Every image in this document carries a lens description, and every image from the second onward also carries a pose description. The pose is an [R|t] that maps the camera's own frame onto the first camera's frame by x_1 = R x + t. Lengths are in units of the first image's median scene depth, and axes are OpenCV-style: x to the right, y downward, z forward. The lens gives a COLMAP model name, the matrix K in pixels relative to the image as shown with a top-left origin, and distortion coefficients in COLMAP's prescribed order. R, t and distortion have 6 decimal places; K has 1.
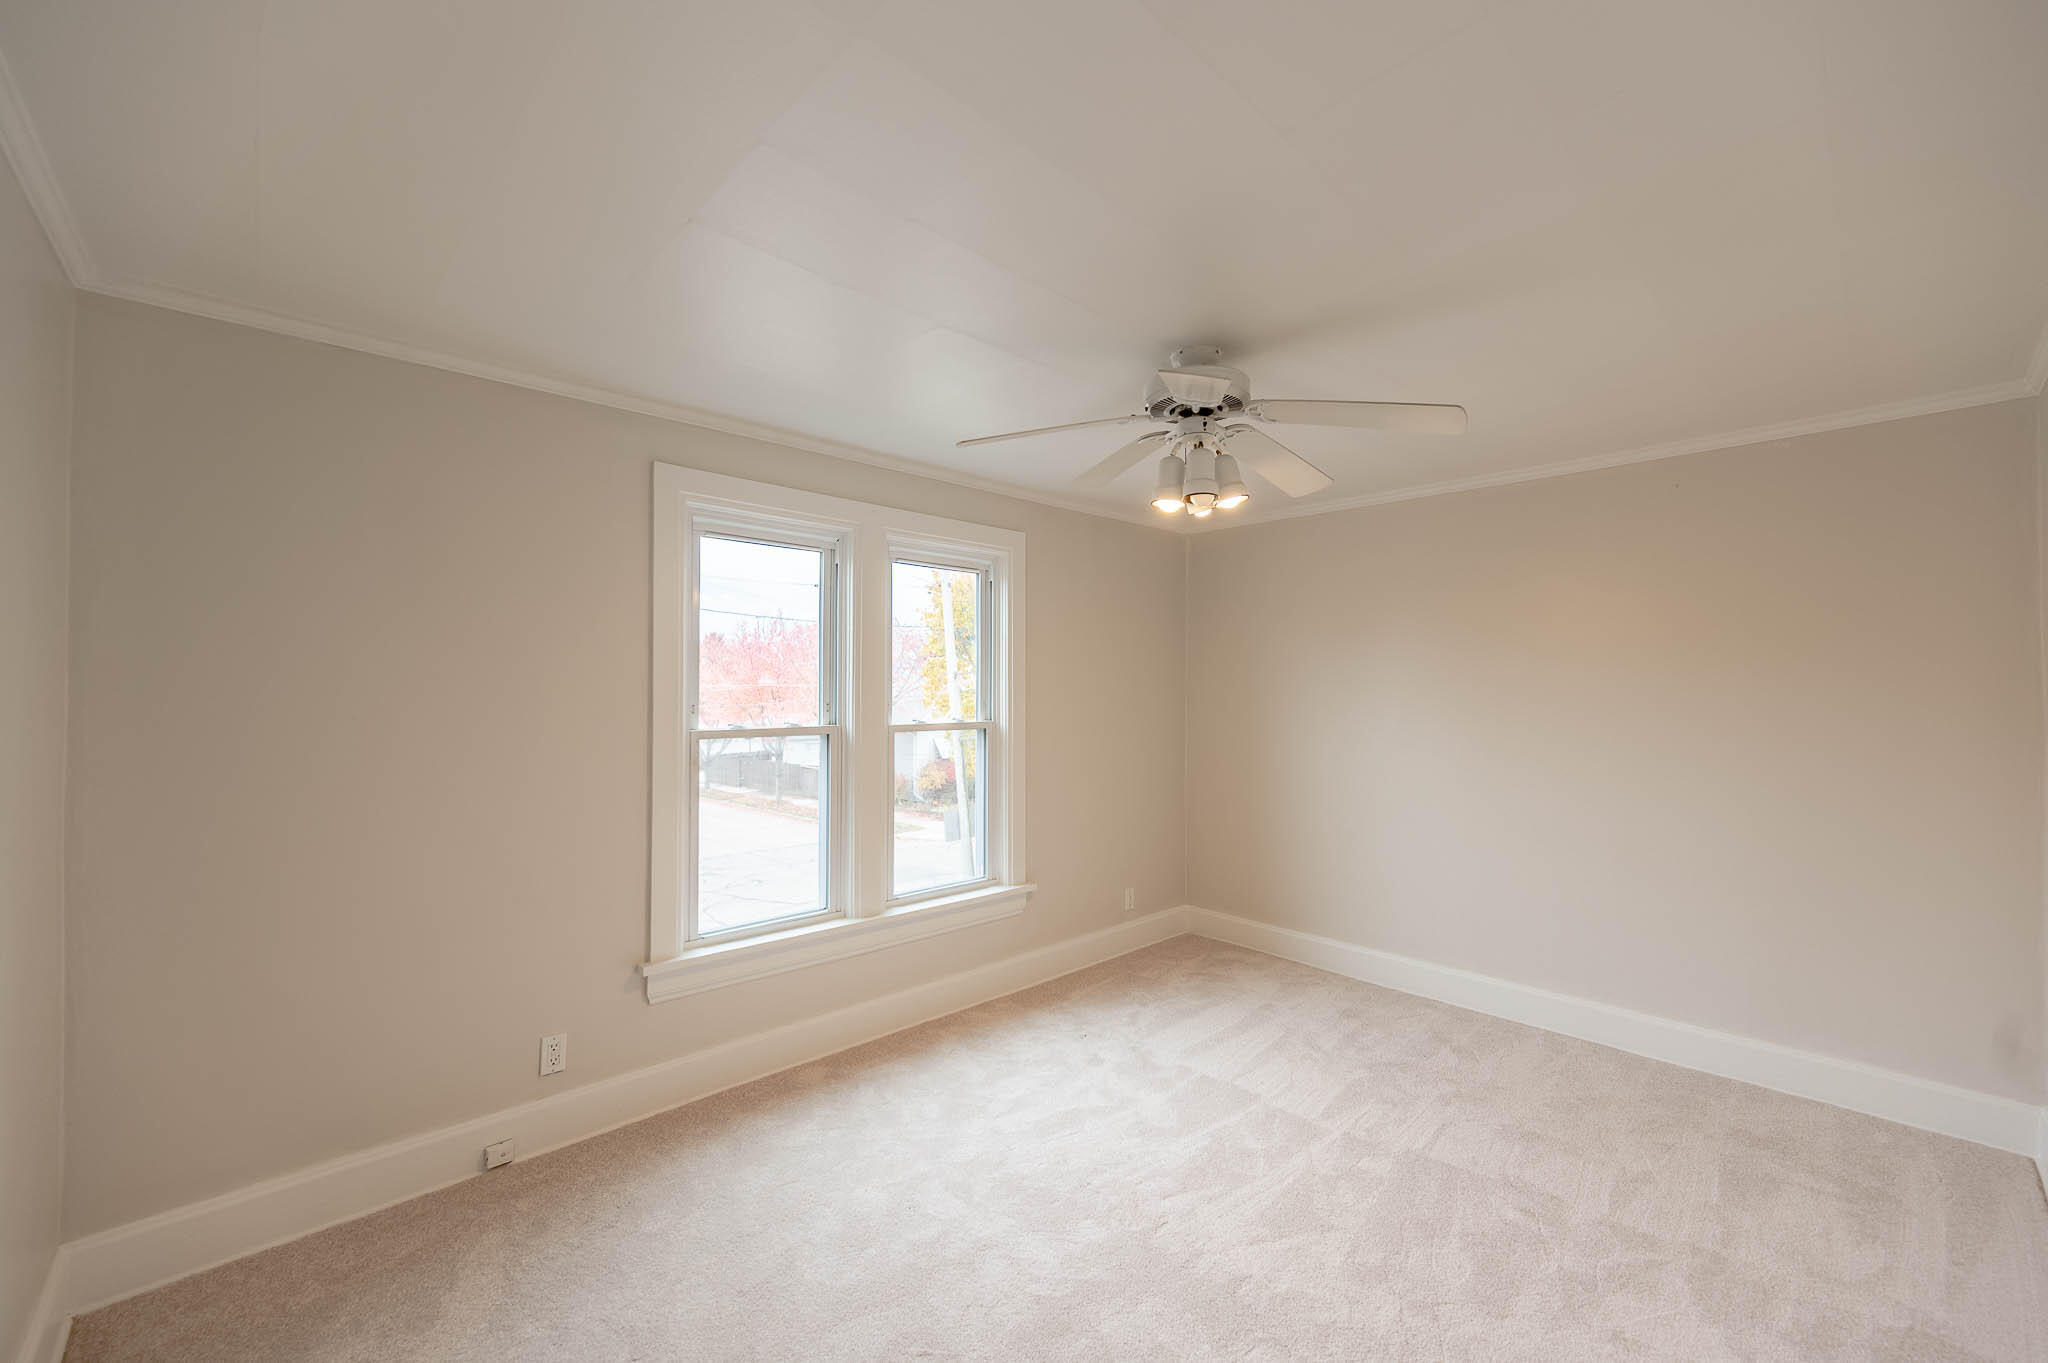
lens RADIAL K [[831.9, 0, 1033.6], [0, 831.9, 679.3], [0, 0, 1]] dist [0.000787, -0.000009]
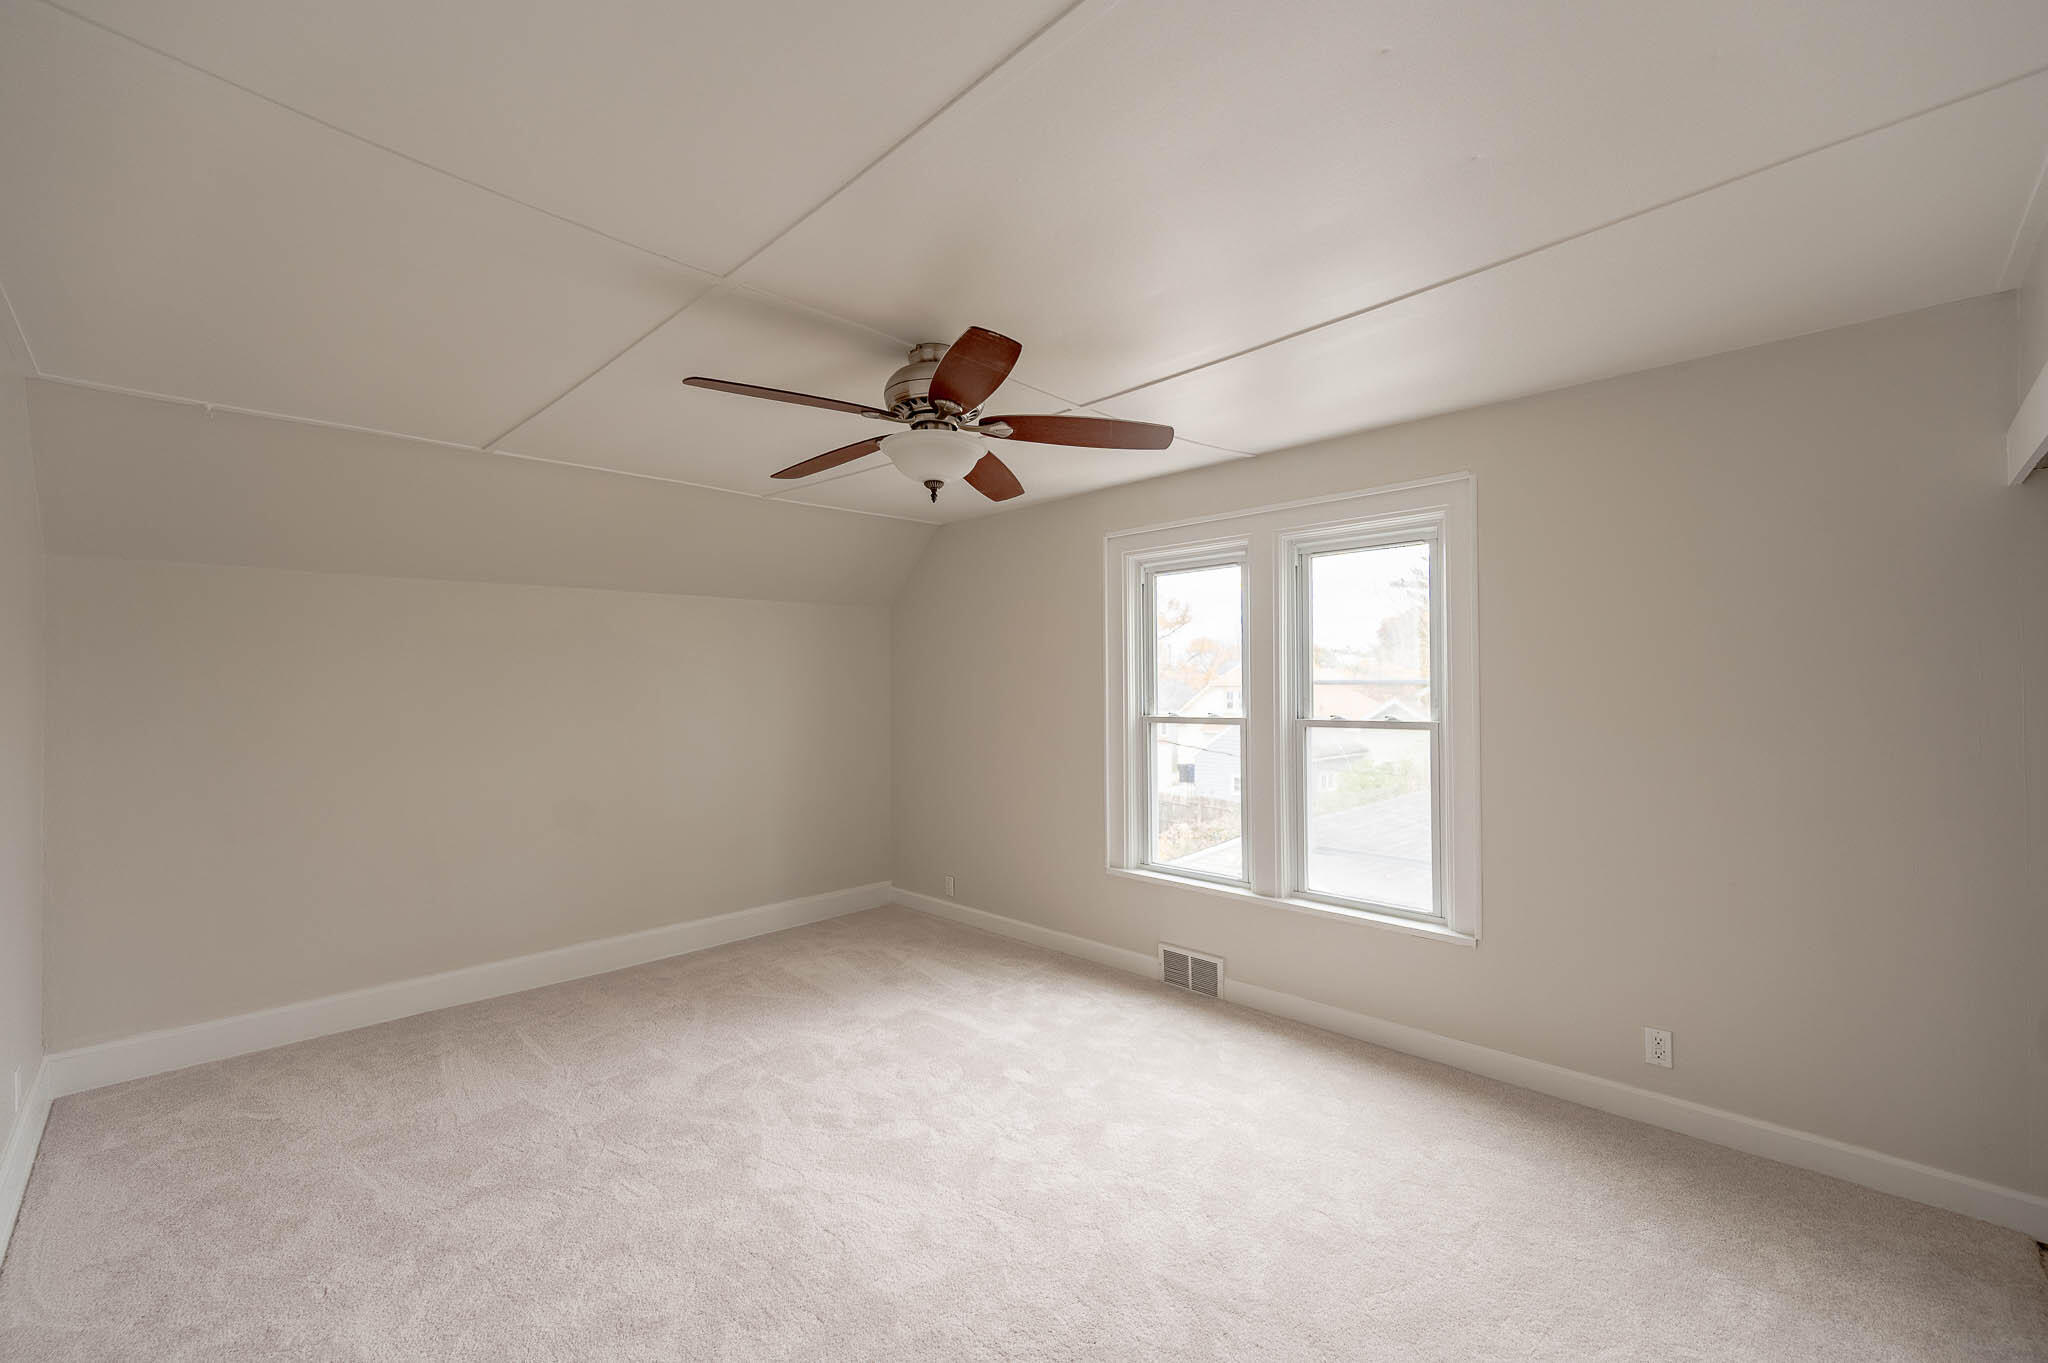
lens RADIAL K [[831.9, 0, 1033.6], [0, 831.9, 679.3], [0, 0, 1]] dist [0.000787, -0.000009]
pose [[-0.062295, -0.012037, -0.997985, 0.876103], [0.023579, 0.999630, -0.013529, 0.011762], [0.997779, -0.024375, -0.061988, 0.743190]]
